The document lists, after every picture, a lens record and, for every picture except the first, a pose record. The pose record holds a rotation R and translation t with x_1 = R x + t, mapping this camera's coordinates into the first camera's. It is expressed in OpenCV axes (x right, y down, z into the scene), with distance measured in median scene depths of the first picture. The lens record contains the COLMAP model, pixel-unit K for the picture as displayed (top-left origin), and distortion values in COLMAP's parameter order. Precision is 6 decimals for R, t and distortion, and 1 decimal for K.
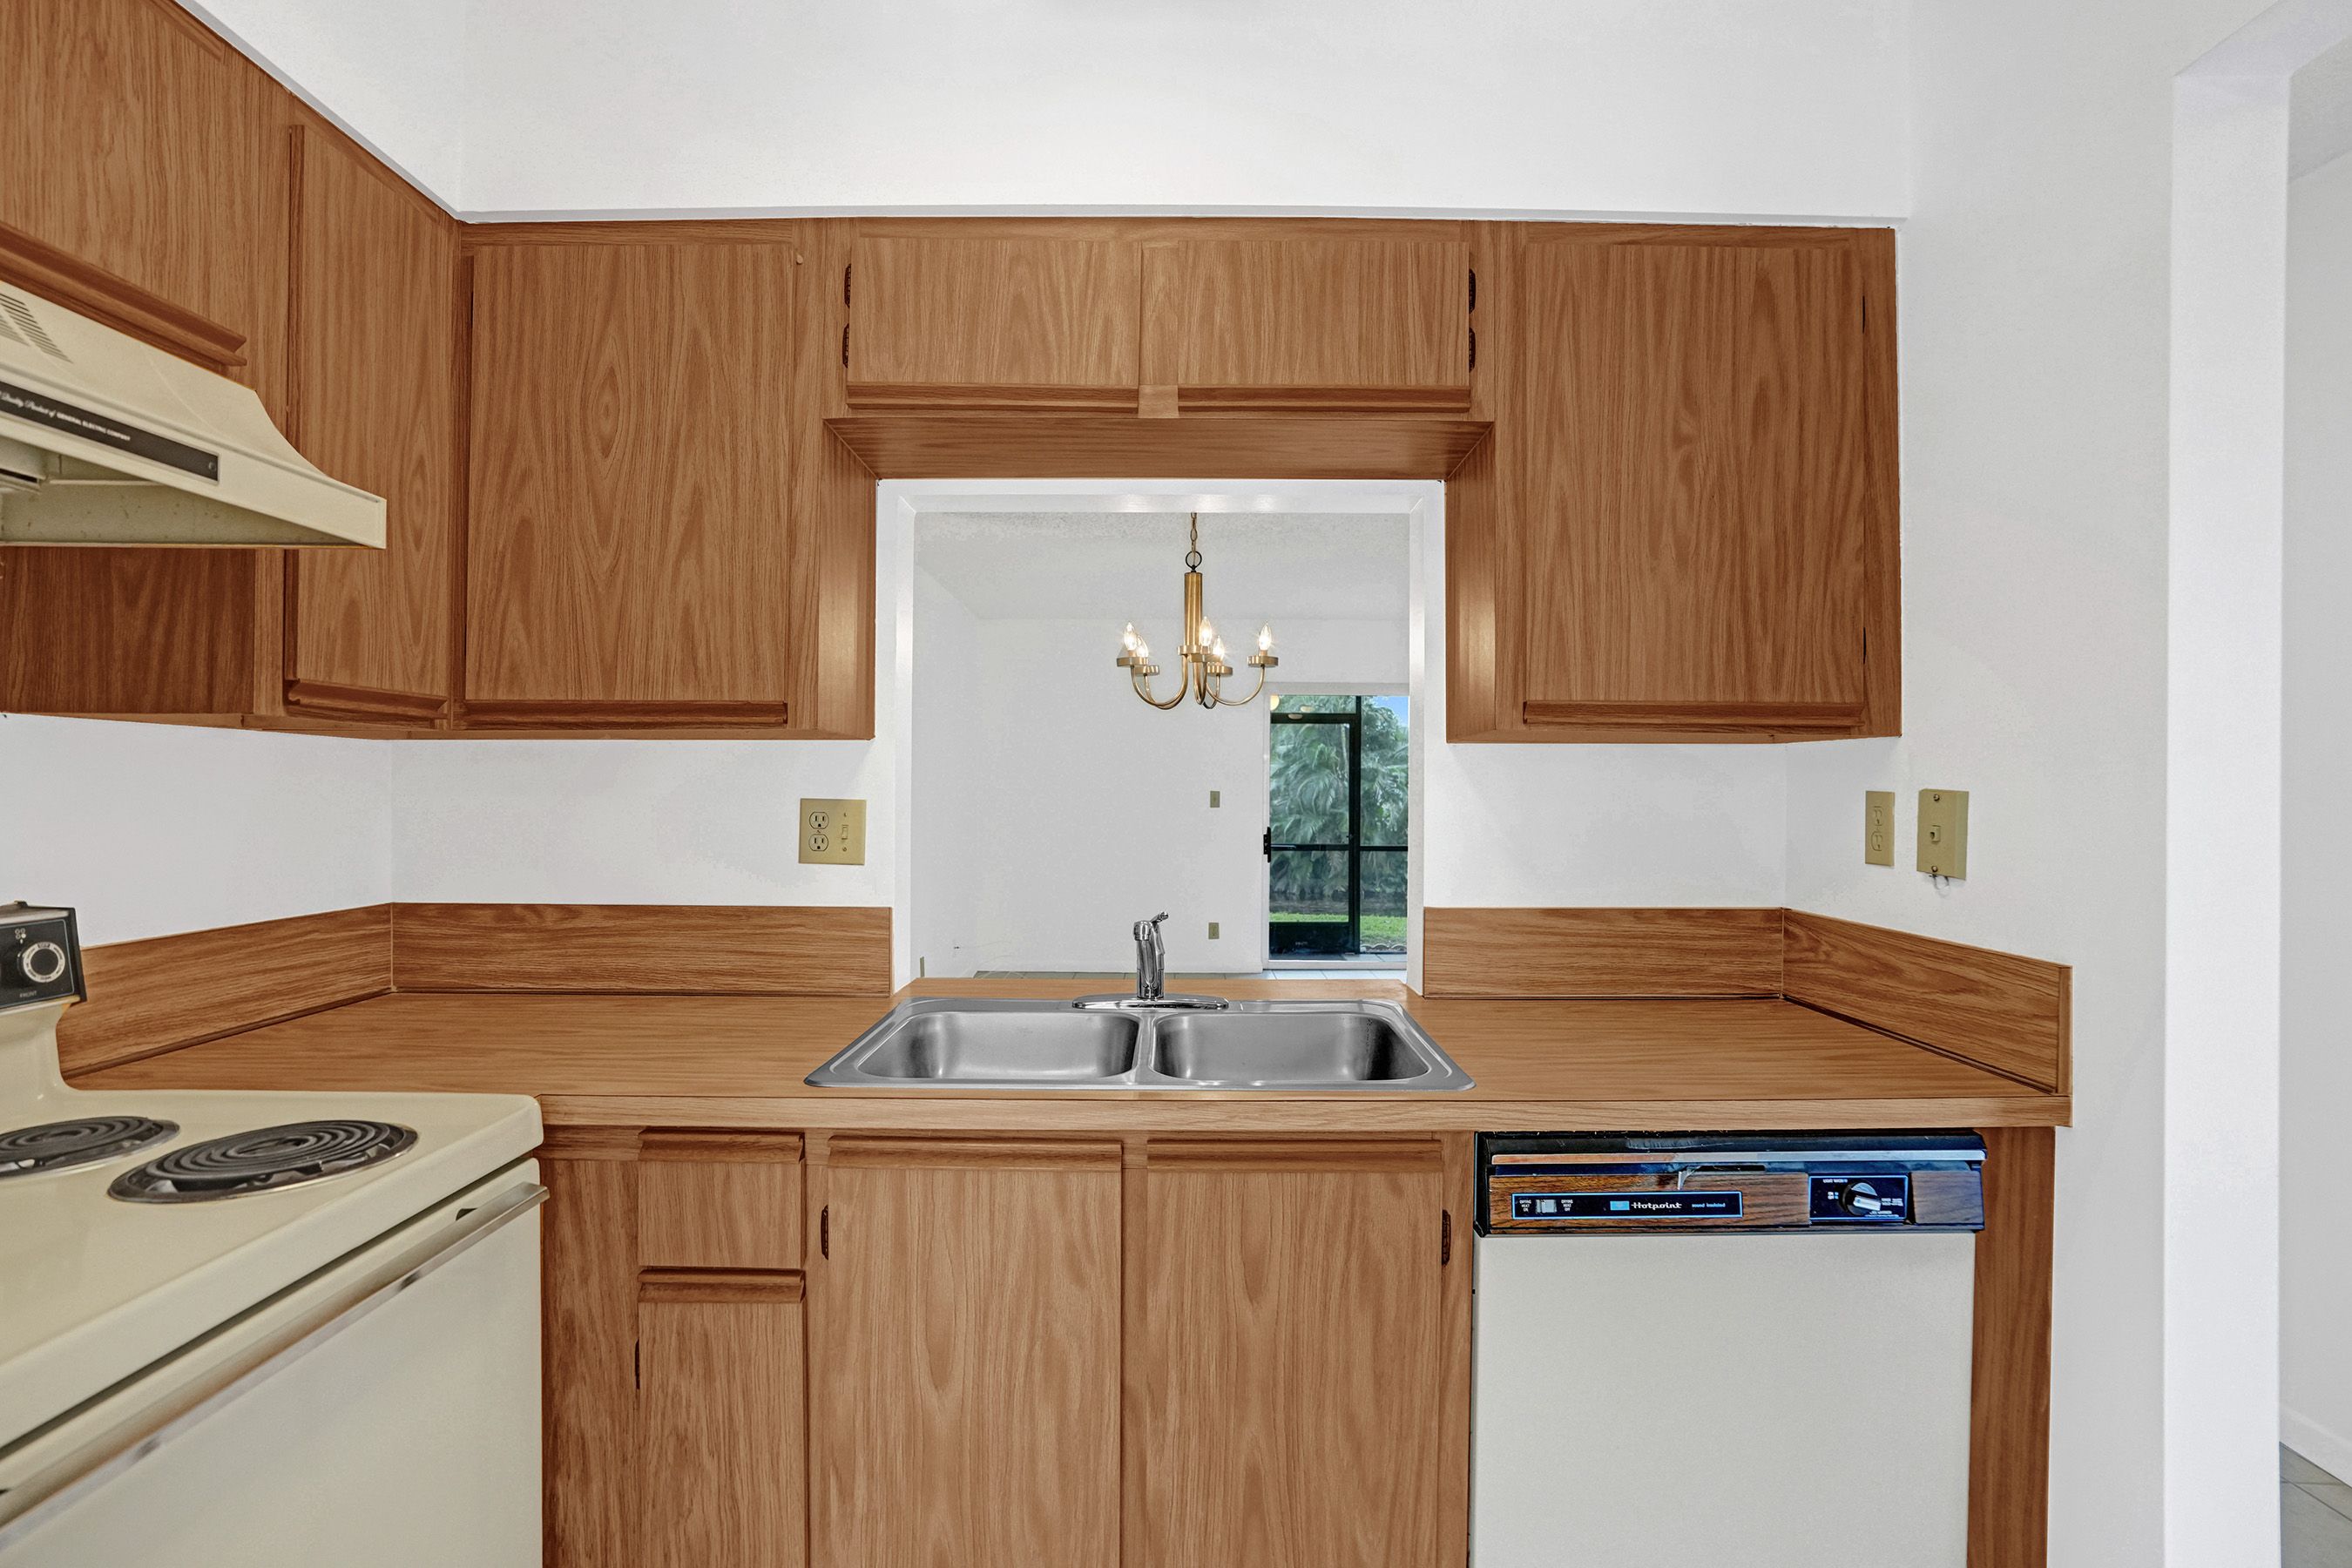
lens RADIAL K [[1121.5, 0, 1185.1], [0, 1121.5, 791.2], [0, 0, 1]] dist [-0.052759, 0.024391]
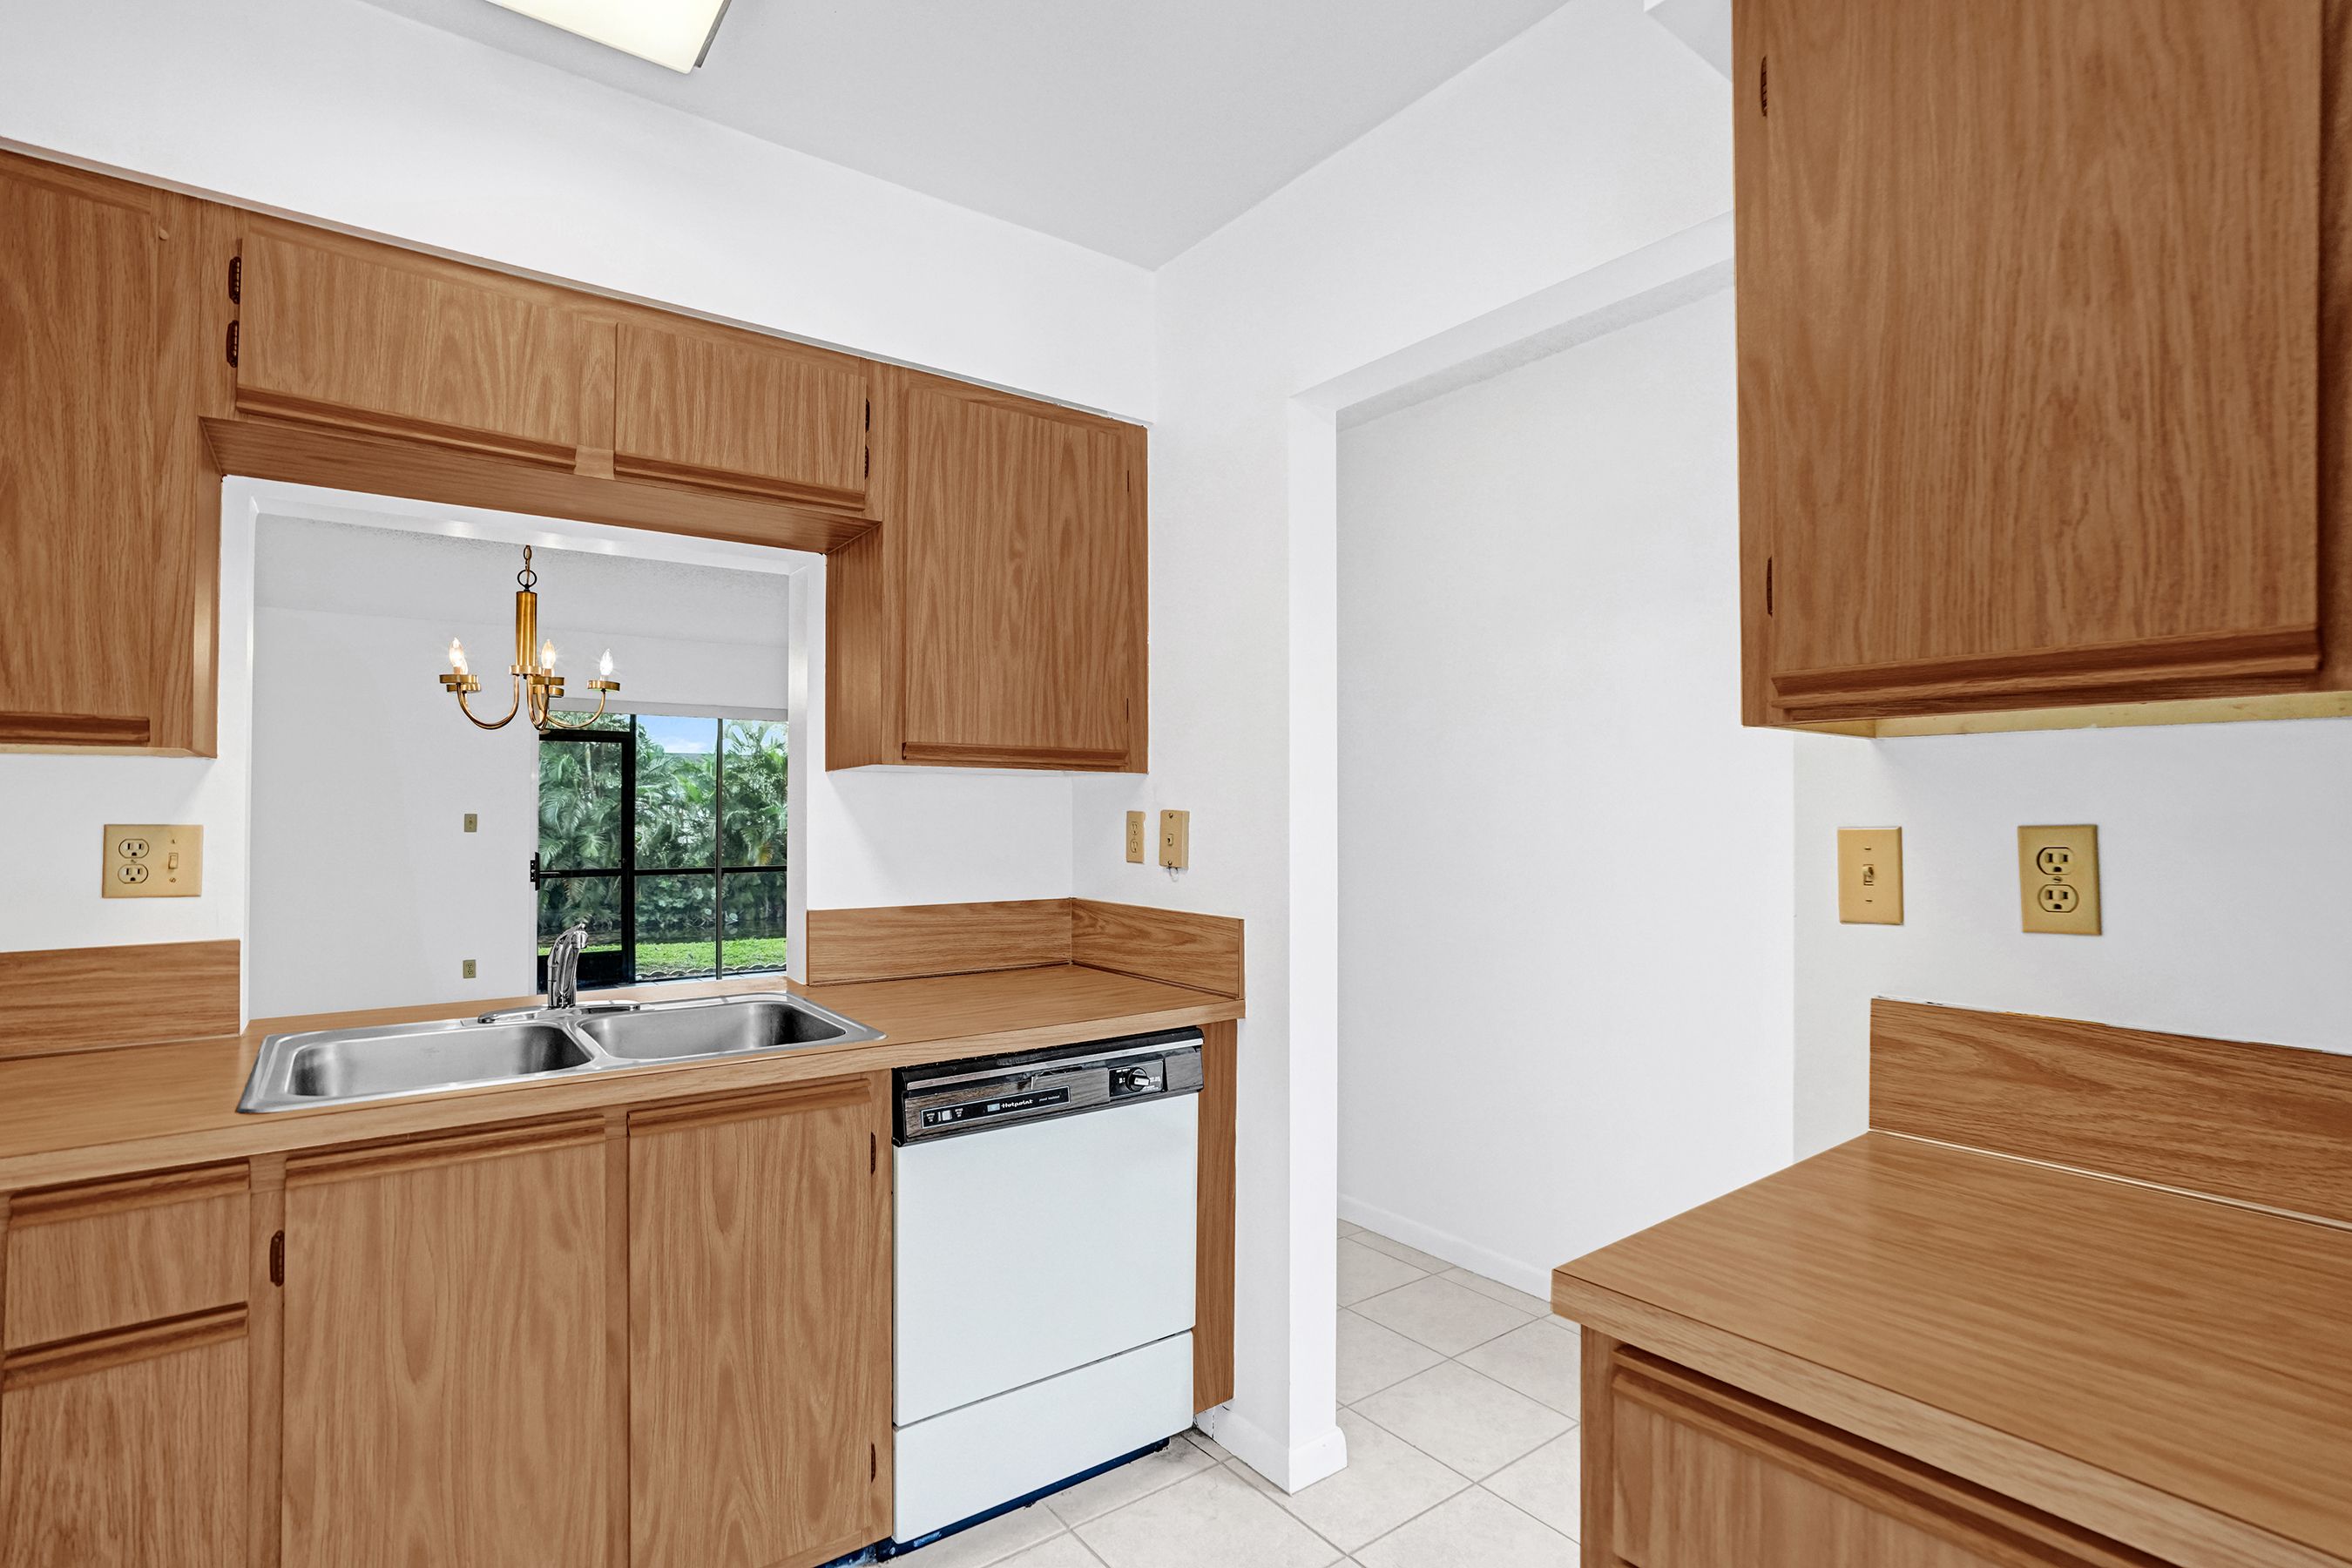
lens RADIAL K [[1121.5, 0, 1172.4], [0, 1121.5, 804.7], [0, 0, 1]] dist [-0.052759, 0.024391]
pose [[0.804340, -0.000173, 0.594169, -0.214898], [0.004227, 0.999976, -0.005431, -0.000364], [-0.594154, 0.006880, 0.804322, -0.222561]]
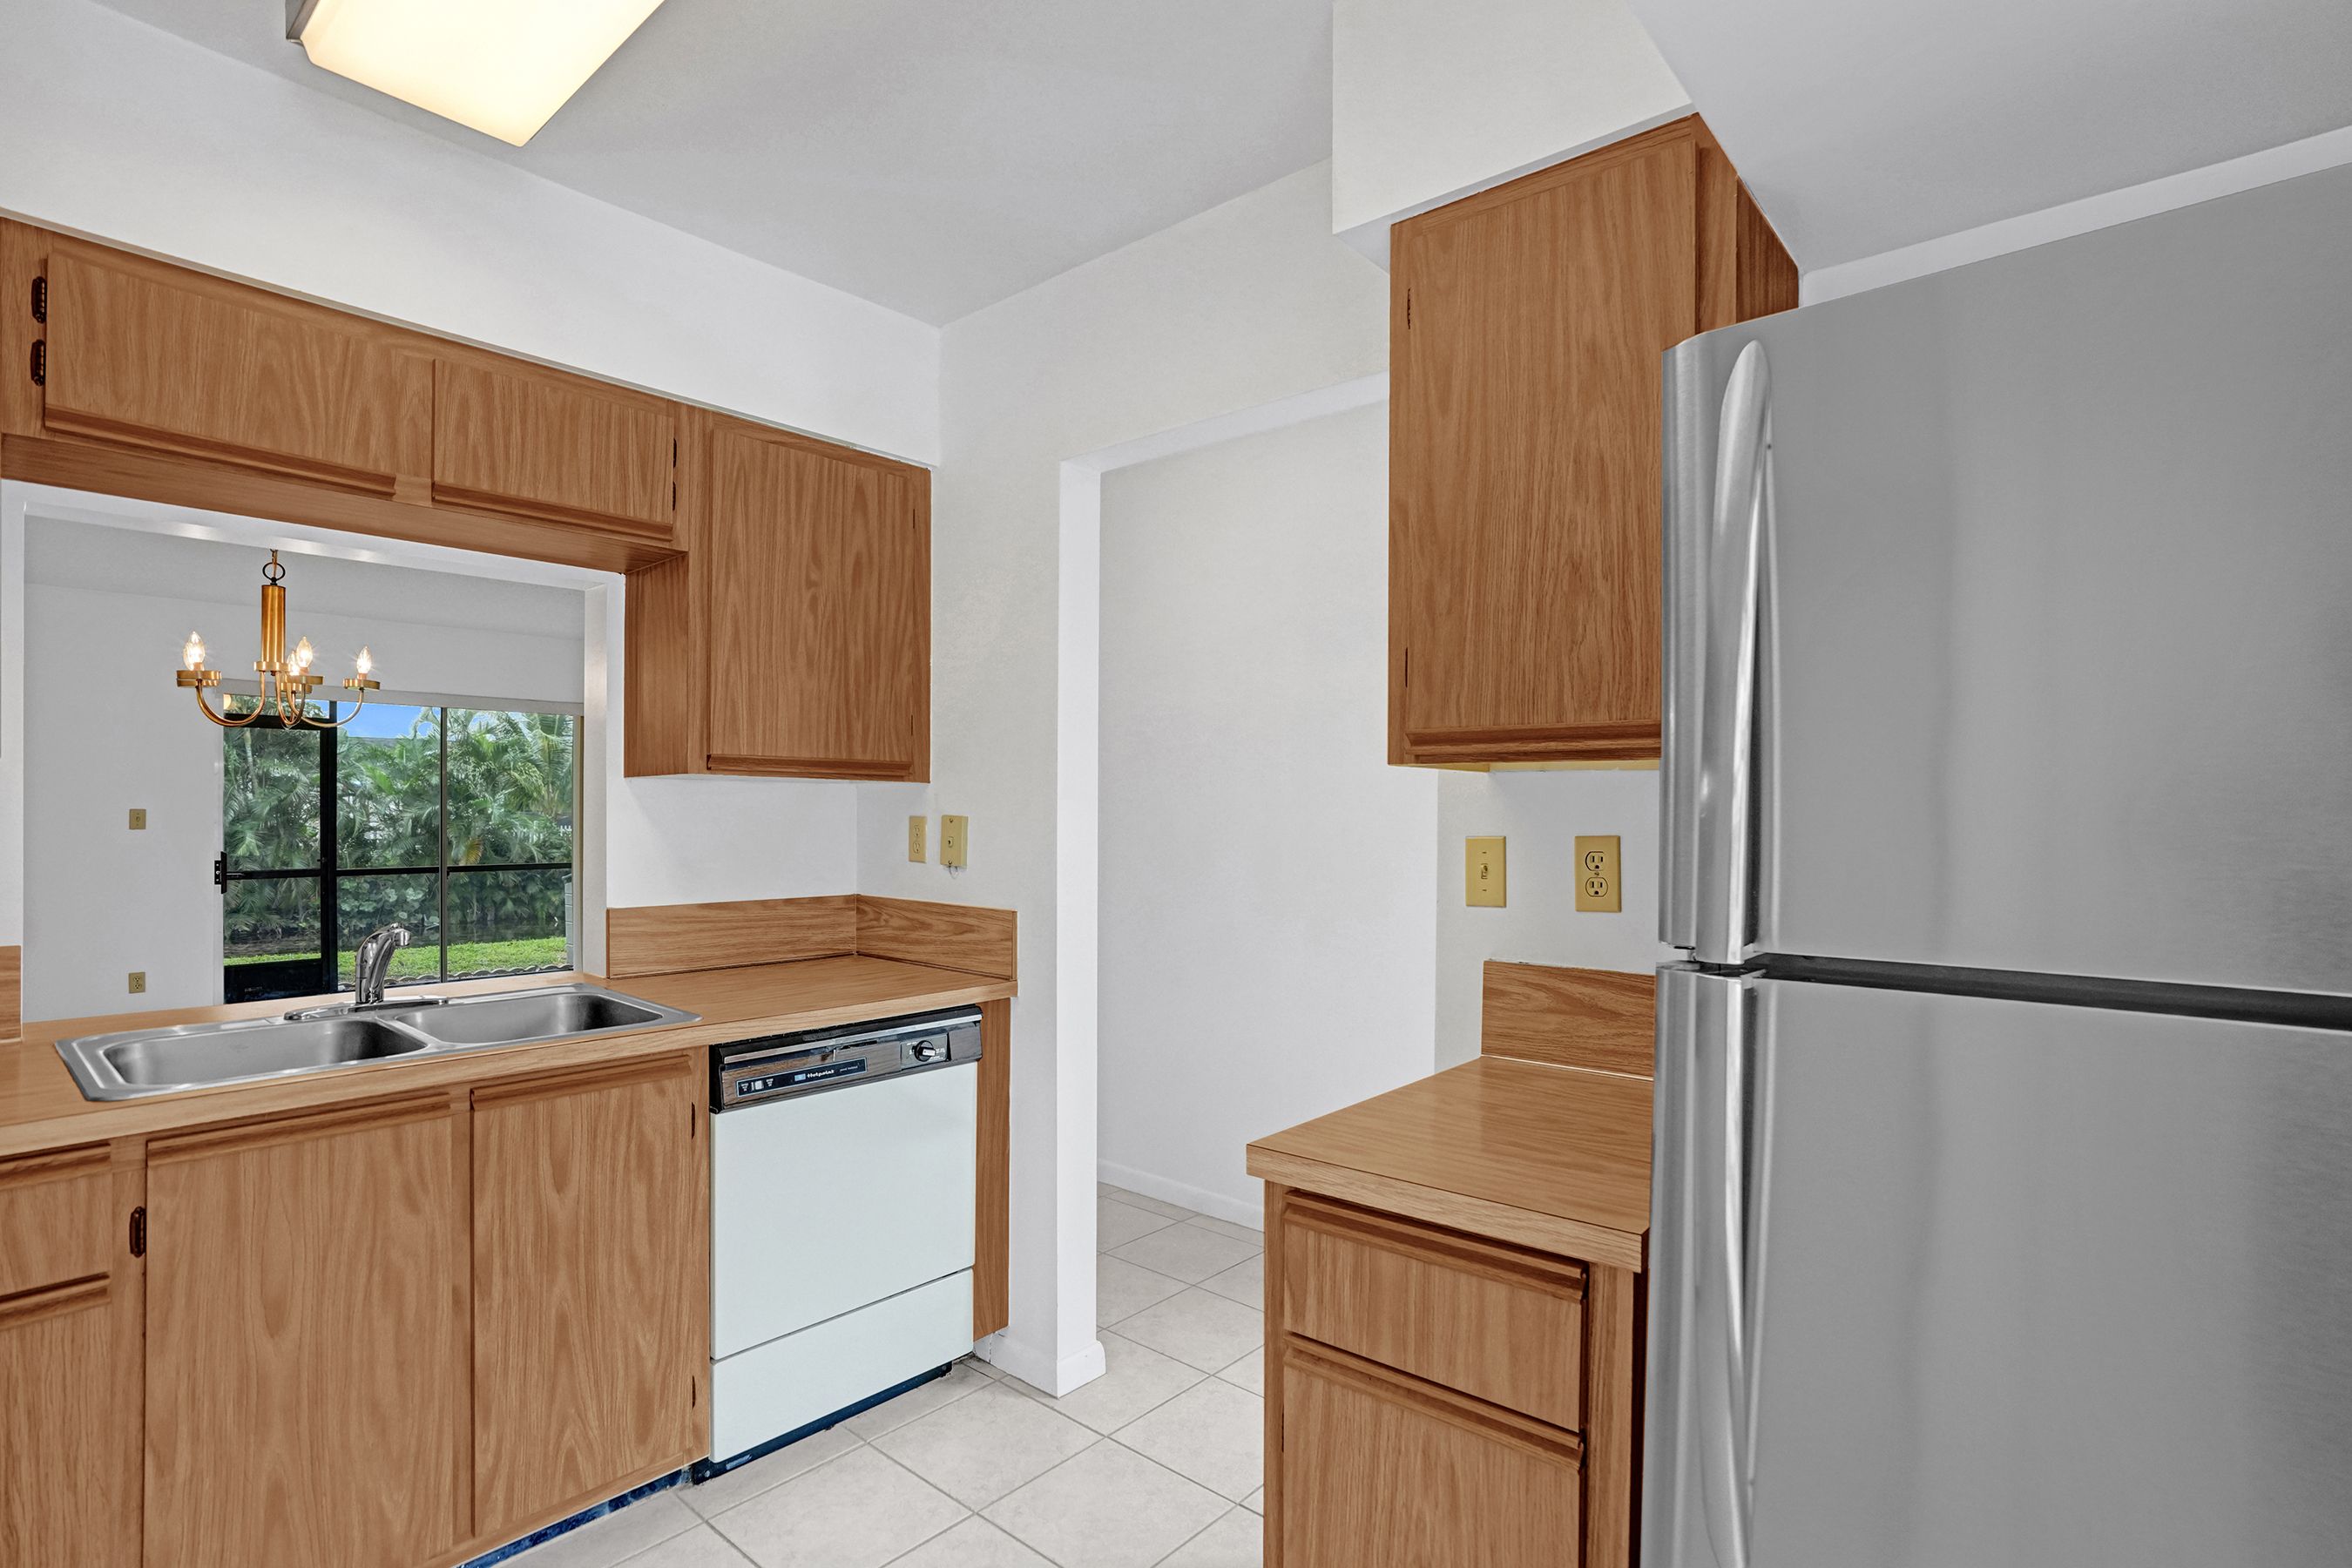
lens RADIAL K [[1121.5, 0, 1188.2], [0, 1121.5, 824.1], [0, 0, 1]] dist [-0.052759, 0.024391]
pose [[0.648007, -0.010559, 0.761561, -0.380832], [-0.002512, 0.999869, 0.016001, -0.016341], [-0.761630, -0.012281, 0.647896, -0.383612]]
